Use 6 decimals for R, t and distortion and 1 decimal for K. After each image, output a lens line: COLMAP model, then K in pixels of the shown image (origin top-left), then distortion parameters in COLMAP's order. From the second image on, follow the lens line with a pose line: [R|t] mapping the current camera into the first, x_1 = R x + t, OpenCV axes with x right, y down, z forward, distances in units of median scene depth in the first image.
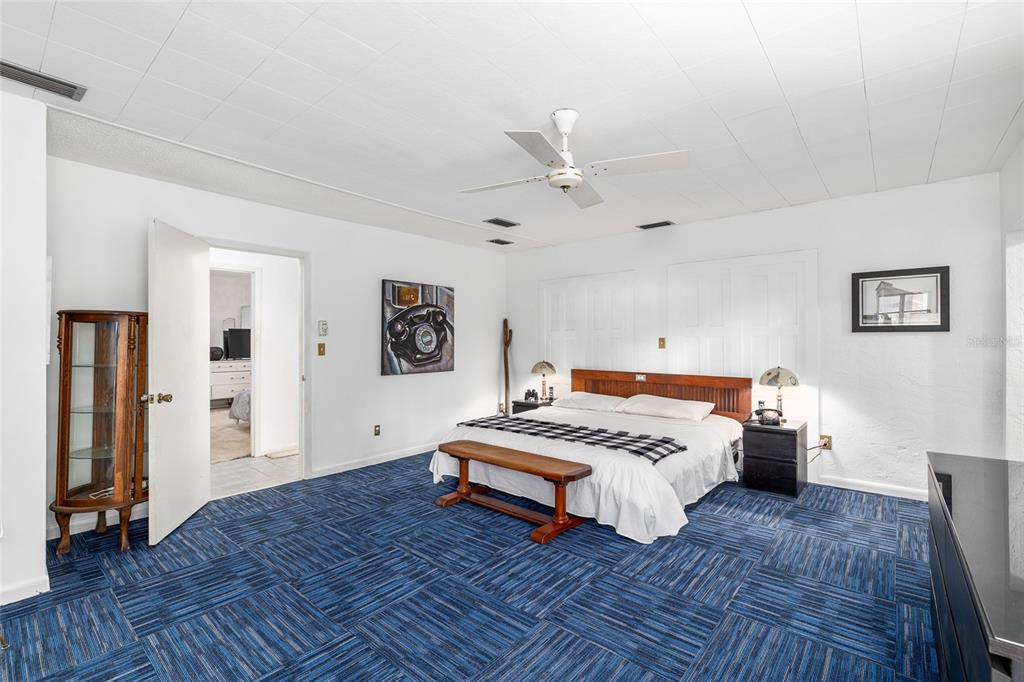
lens RADIAL K [[458.2, 0, 512.2], [0, 458.2, 336.5], [0, 0, 1]] dist [-0.007537, 0.001175]
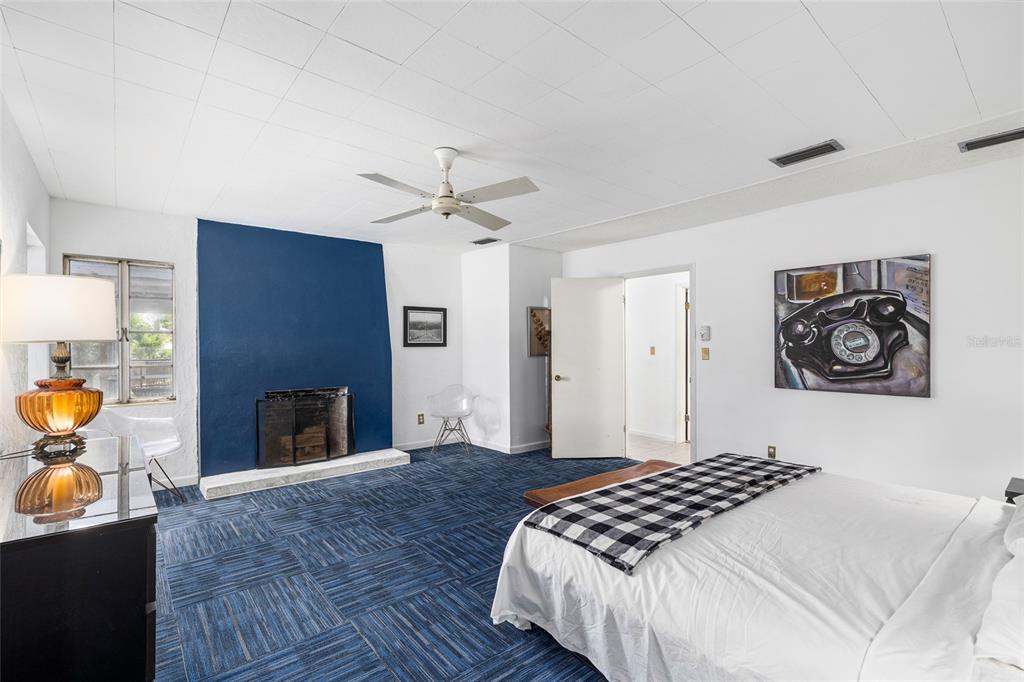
lens RADIAL K [[458.2, 0, 511.7], [0, 458.2, 344.5], [0, 0, 1]] dist [-0.007537, 0.001175]
pose [[-0.164859, 0.000344, -0.986317, 0.575544], [0.011424, 0.999934, -0.001561, 0.003072], [0.986251, -0.011525, -0.164852, 0.631081]]
